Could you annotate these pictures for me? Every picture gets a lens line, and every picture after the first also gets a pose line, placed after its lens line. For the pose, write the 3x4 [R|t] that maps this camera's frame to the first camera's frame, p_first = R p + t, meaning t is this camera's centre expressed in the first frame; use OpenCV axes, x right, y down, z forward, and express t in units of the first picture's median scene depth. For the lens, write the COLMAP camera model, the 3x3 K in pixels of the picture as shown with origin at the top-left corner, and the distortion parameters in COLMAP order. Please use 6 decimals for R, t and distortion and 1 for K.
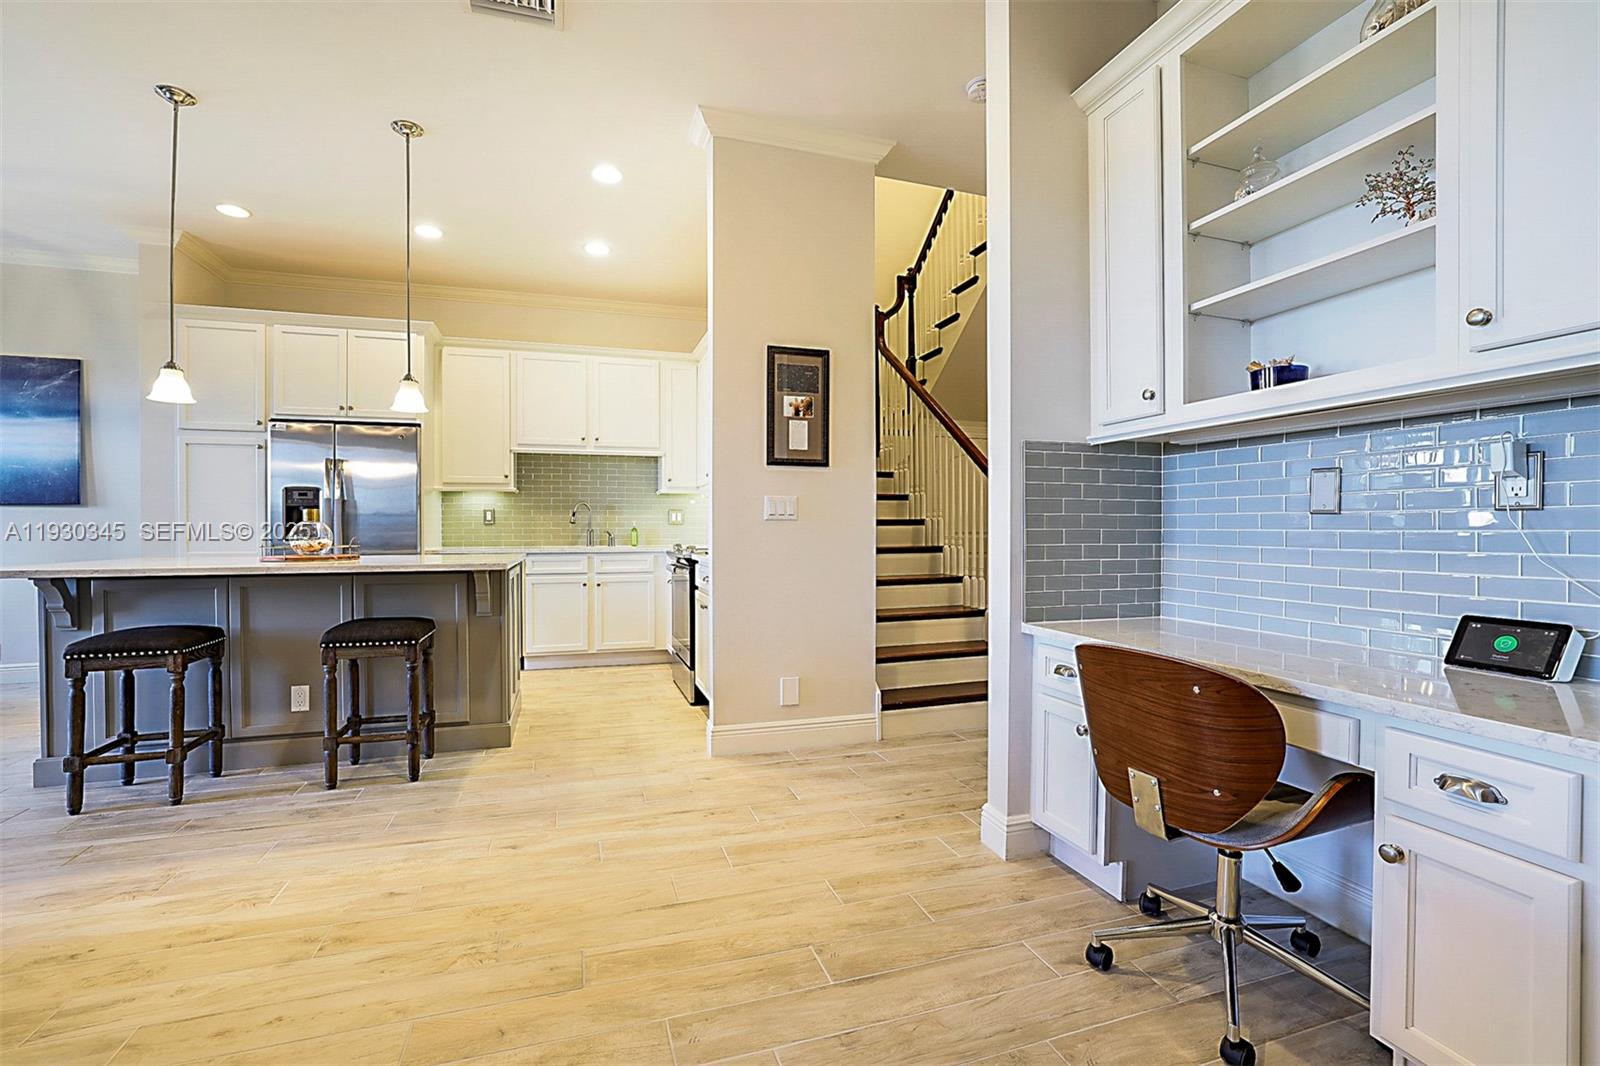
lens RADIAL K [[697.4, 0, 800.0], [0, 697.4, 533.0], [0, 0, 1]] dist [-0.042759, 0.016038]
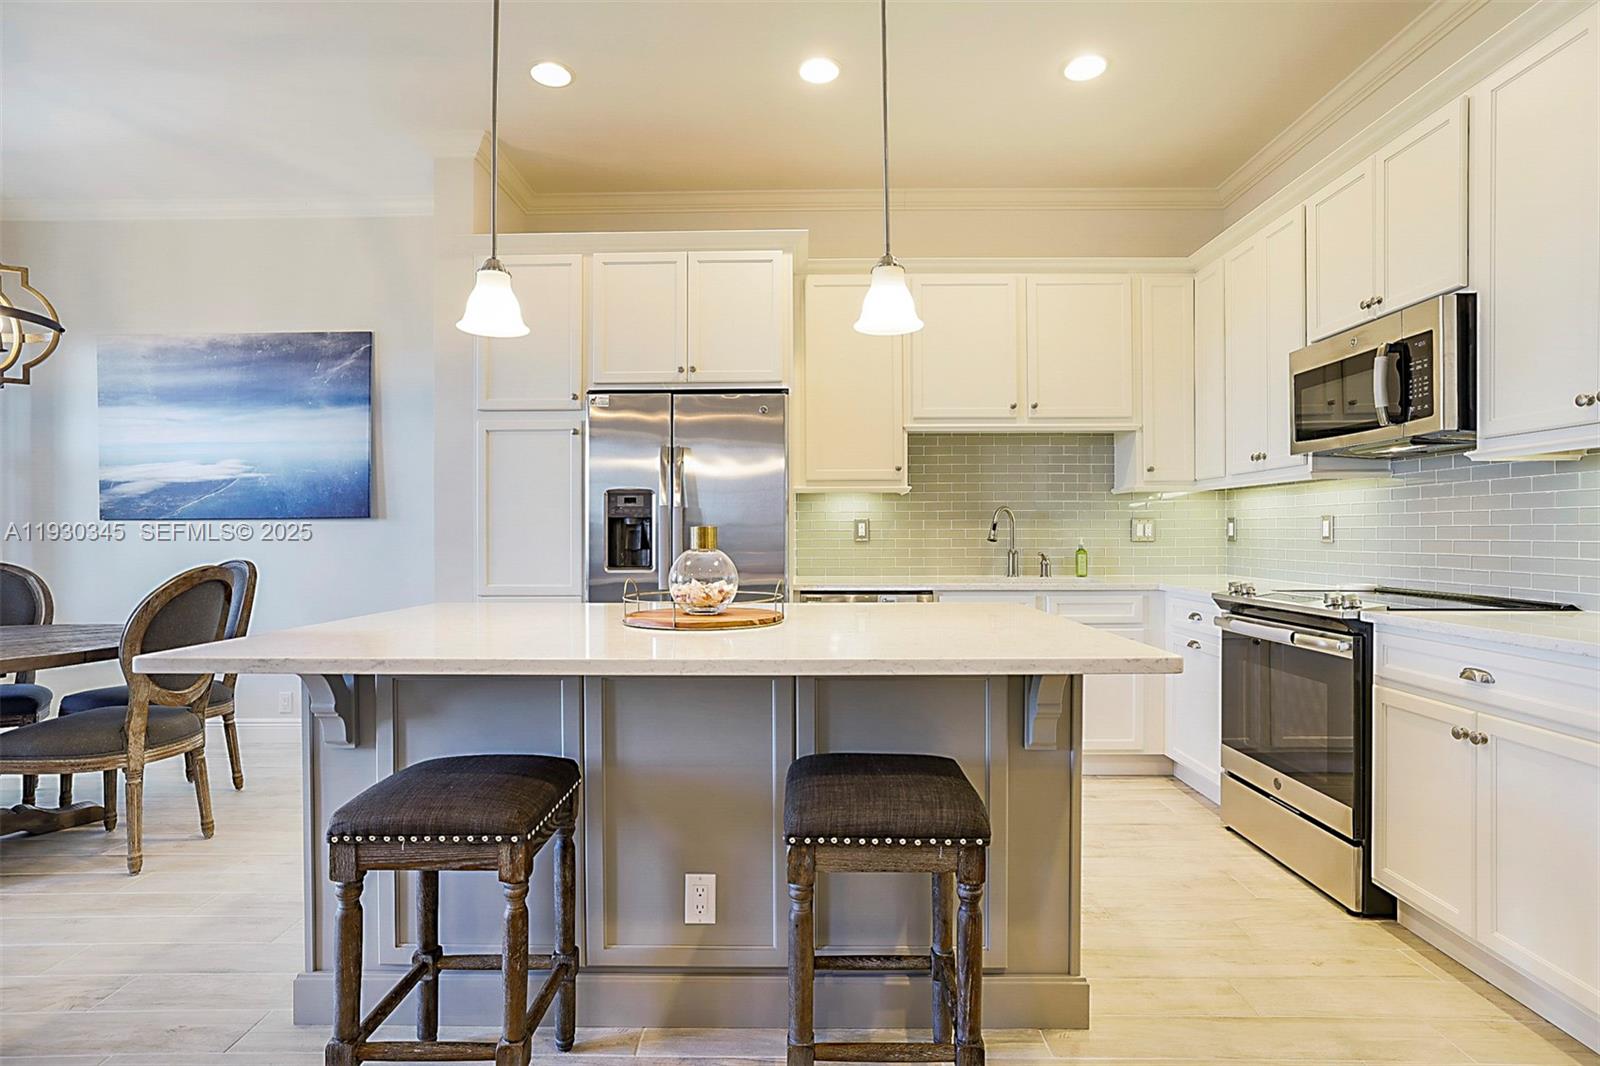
lens RADIAL K [[797.0, 0, 796.6], [0, 797.0, 534.9], [0, 0, 1]] dist [-0.023846, 0.000831]
pose [[0.946677, -0.000496, -0.322185, -0.479786], [-0.001792, 0.999975, -0.006806, -0.026054], [0.322180, 0.007020, 0.946652, 0.468418]]
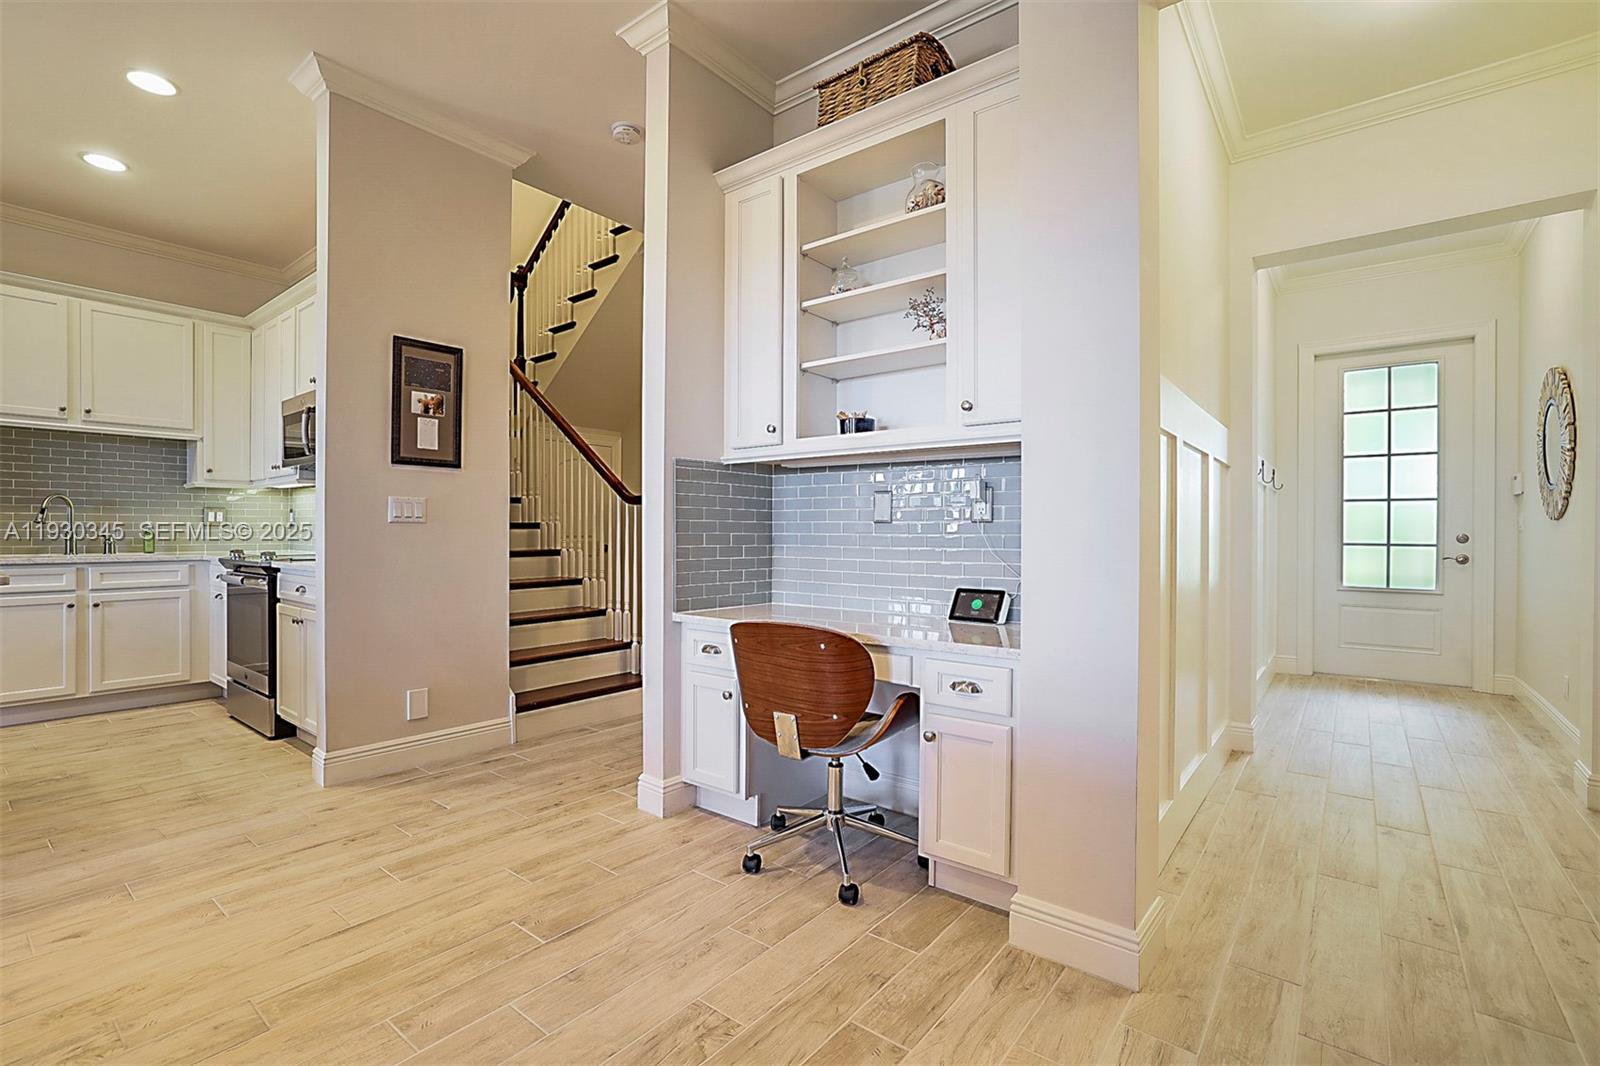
lens RADIAL K [[721.3, 0, 793.6], [0, 721.3, 531.8], [0, 0, 1]] dist [-0.042951, 0.022184]
pose [[0.836441, 0.003513, 0.548045, -0.130429], [0.000216, 0.999977, -0.006739, 0.000298], [-0.548056, 0.005755, 0.836422, -0.097017]]
